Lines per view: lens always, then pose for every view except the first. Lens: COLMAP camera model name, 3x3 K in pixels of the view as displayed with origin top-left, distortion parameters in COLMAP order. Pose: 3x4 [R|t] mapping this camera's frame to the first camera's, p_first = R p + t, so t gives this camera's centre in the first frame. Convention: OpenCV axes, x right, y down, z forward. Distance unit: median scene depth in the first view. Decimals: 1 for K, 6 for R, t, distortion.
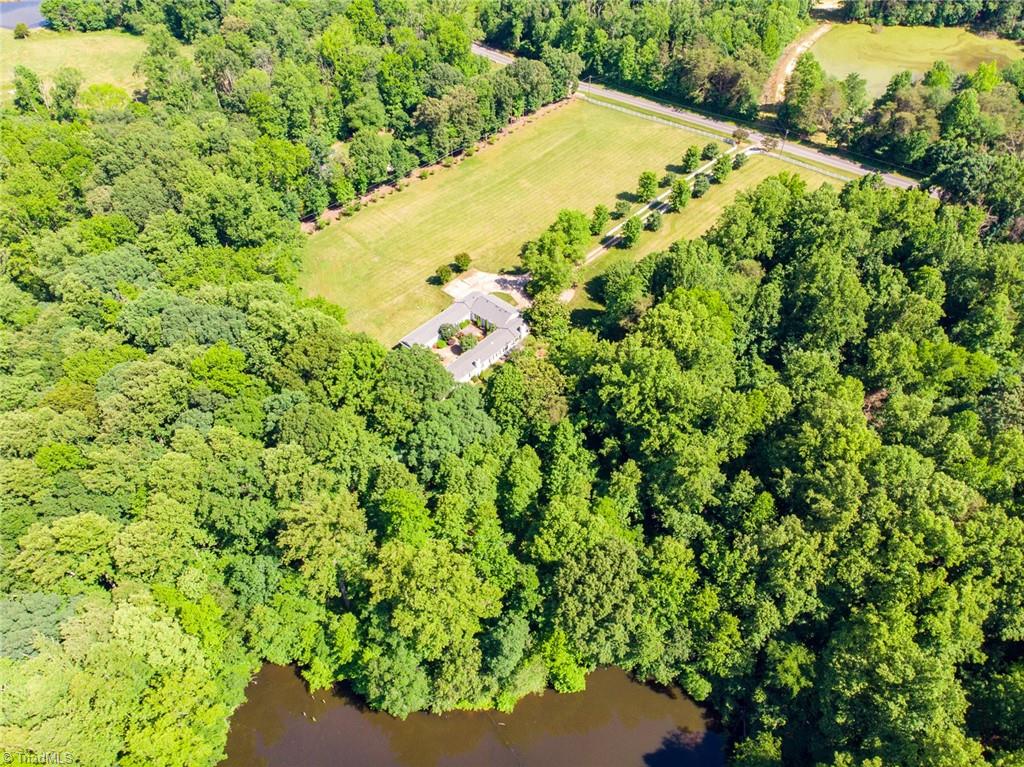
lens RADIAL K [[737.5, 0, 512.0], [0, 737.5, 383.5], [0, 0, 1]] dist [0.016597, 0.000966]
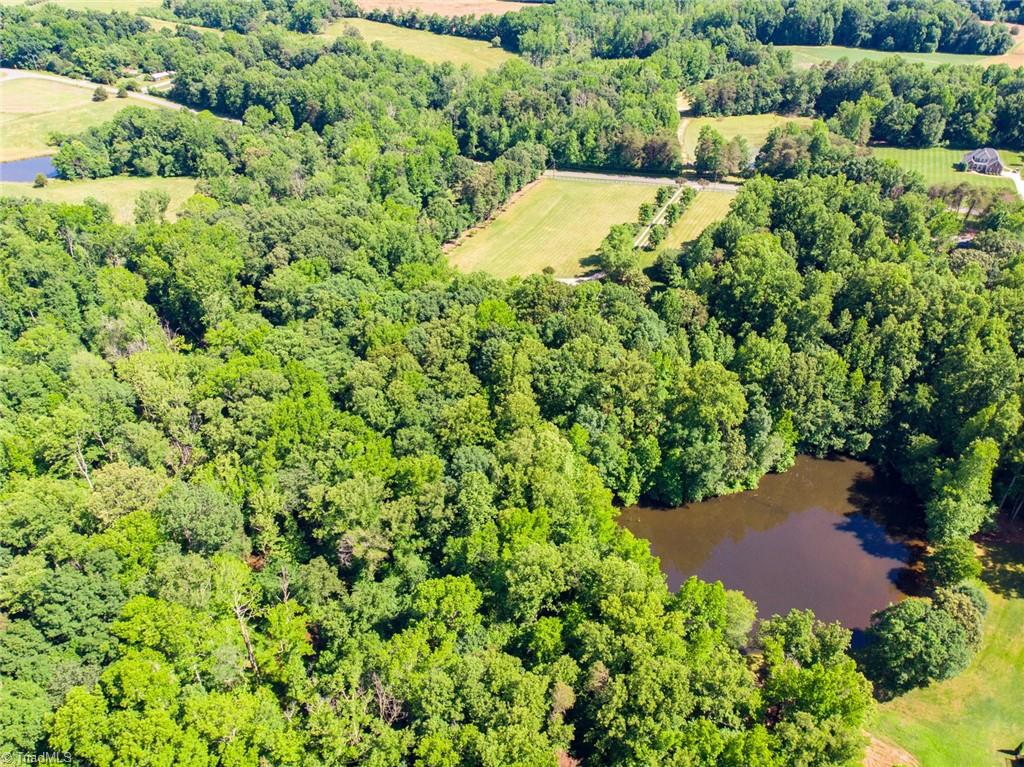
lens RADIAL K [[737.5, 0, 512.0], [0, 737.5, 383.5], [0, 0, 1]] dist [0.016597, 0.000966]
pose [[0.953626, -0.169664, 0.248620, -0.376922], [0.214536, 0.962495, -0.166062, 0.179746], [-0.211121, 0.211700, 0.954259, -0.166721]]
